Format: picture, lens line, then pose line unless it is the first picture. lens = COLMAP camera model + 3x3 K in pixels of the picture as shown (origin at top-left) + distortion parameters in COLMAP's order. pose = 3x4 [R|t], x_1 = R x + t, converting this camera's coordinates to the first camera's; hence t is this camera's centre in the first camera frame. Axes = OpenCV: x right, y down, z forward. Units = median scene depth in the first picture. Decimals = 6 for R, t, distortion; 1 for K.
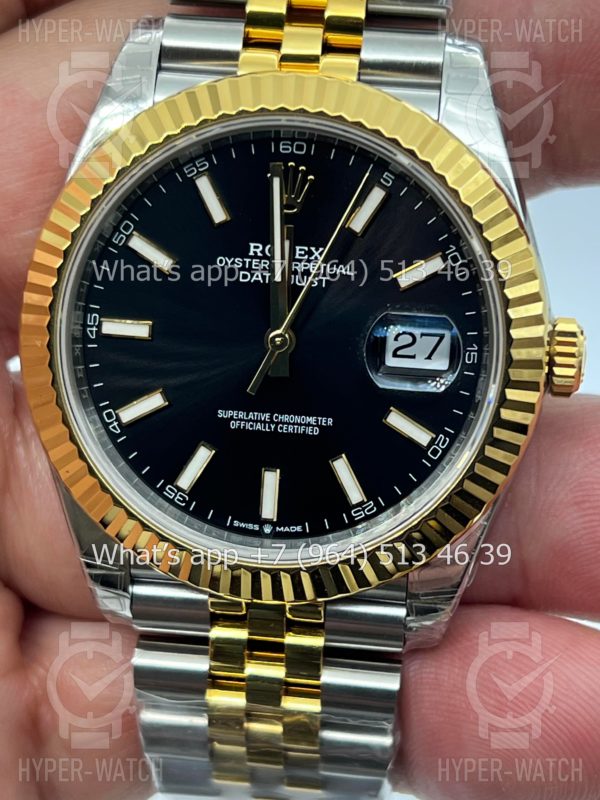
lens RADIAL K [[2009.4, 0, 299.6], [0, 2009.4, 401.6], [0, 0, 1]] dist [0.279956, 0.000000]
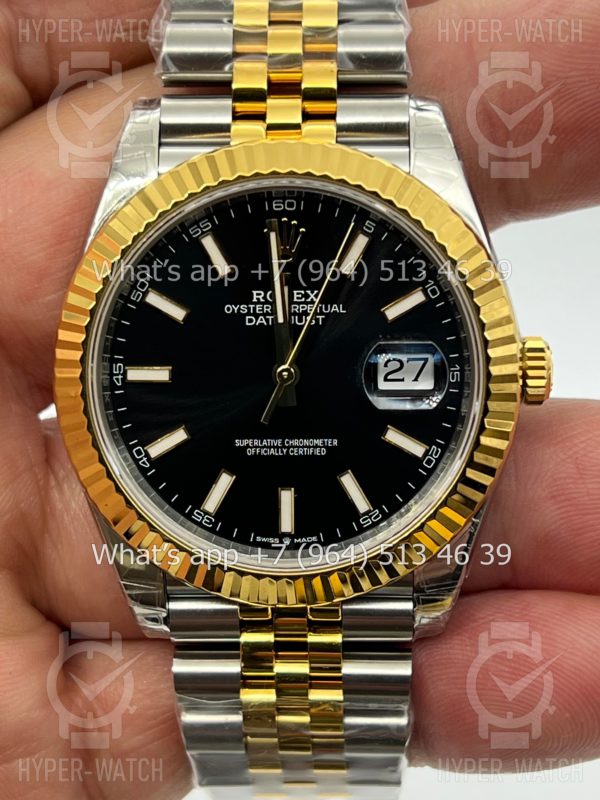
lens RADIAL K [[2009.4, 0, 299.7], [0, 2009.4, 397.8], [0, 0, 1]] dist [0.279956, 0.000000]
pose [[0.995535, -0.077122, 0.054421, -0.064270], [0.077940, 0.996872, -0.013076, -0.001808], [-0.053242, 0.017259, 0.998432, -0.131889]]
